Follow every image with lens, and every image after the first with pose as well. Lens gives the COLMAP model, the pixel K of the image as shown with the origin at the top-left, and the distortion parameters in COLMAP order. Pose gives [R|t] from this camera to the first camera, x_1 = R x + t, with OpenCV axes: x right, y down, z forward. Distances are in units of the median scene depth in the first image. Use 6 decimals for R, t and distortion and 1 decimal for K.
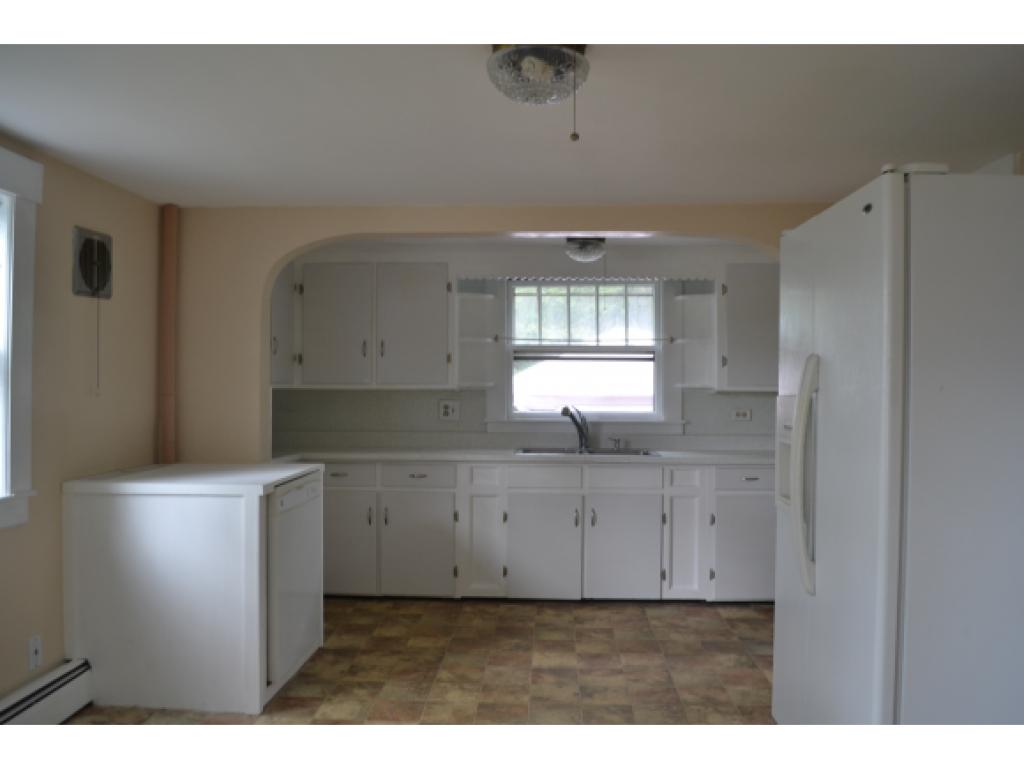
lens RADIAL K [[821.6, 0, 512.0], [0, 821.6, 384.5], [0, 0, 1]] dist [-0.075841, -0.001125]
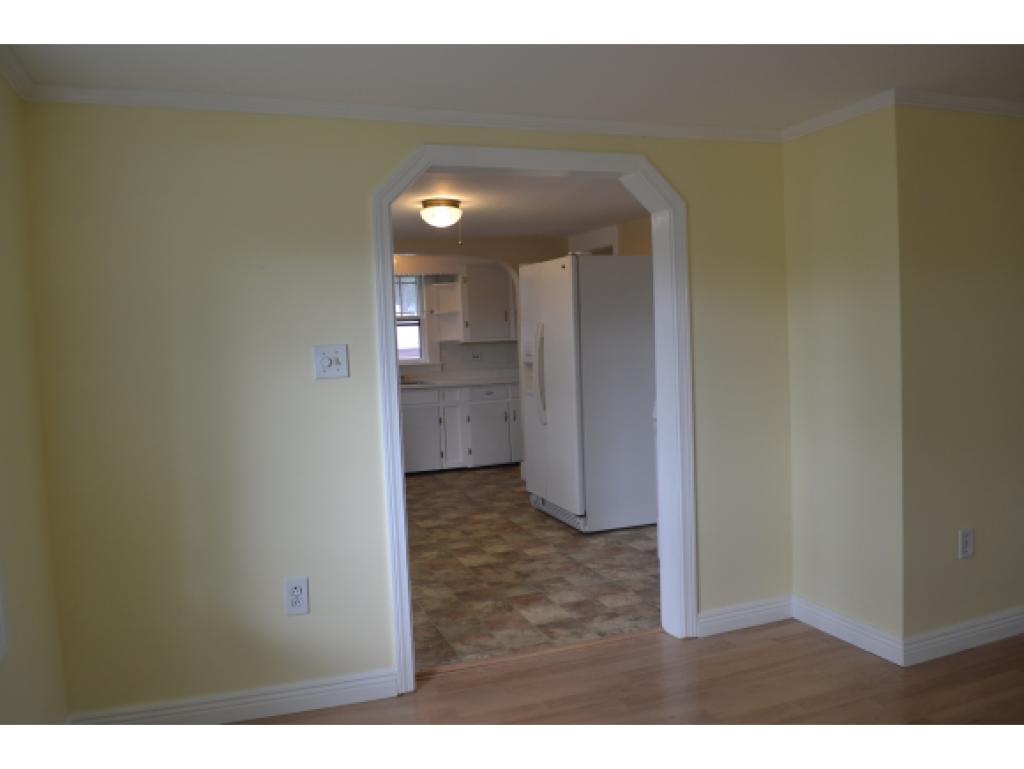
lens RADIAL K [[821.6, 0, 512.0], [0, 821.6, 384.5], [0, 0, 1]] dist [-0.075841, -0.001125]
pose [[0.905115, -0.055678, 0.421506, -0.358346], [0.036600, 0.997912, 0.053224, 0.007656], [-0.423589, -0.032746, 0.905262, -0.529979]]
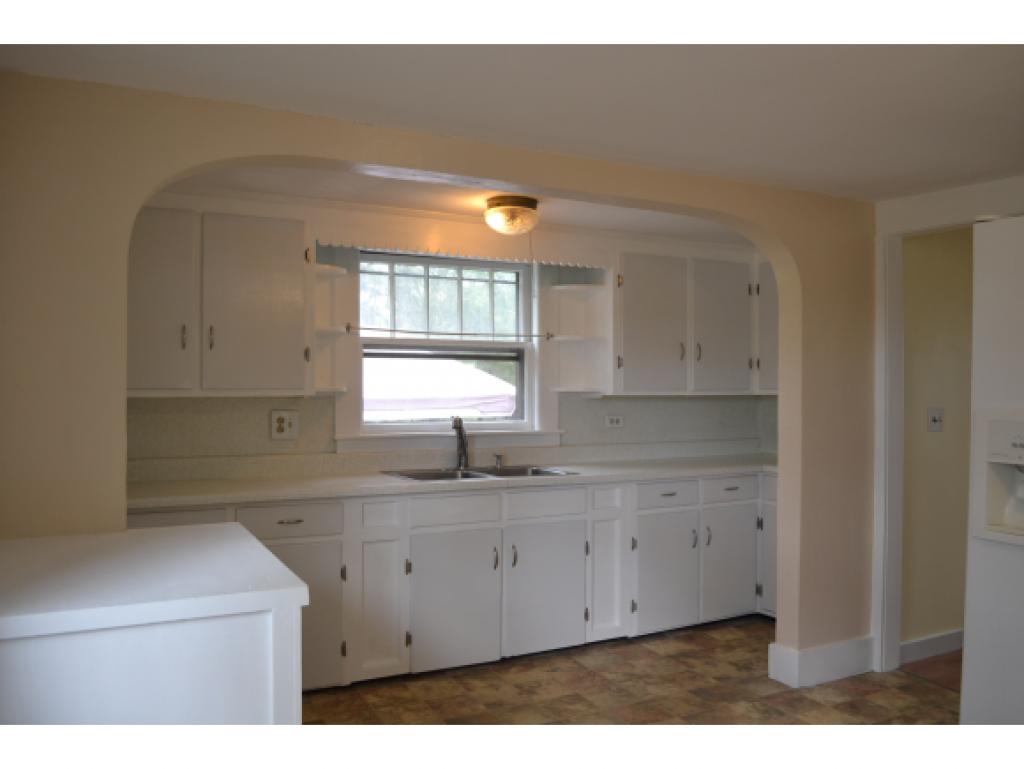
lens RADIAL K [[821.6, 0, 512.0], [0, 821.6, 384.5], [0, 0, 1]] dist [-0.075841, -0.001125]
pose [[0.860040, -0.001230, 0.510225, -0.293993], [-0.000686, 0.999993, 0.003566, -0.007388], [-0.510226, -0.003417, 0.860034, 0.296036]]
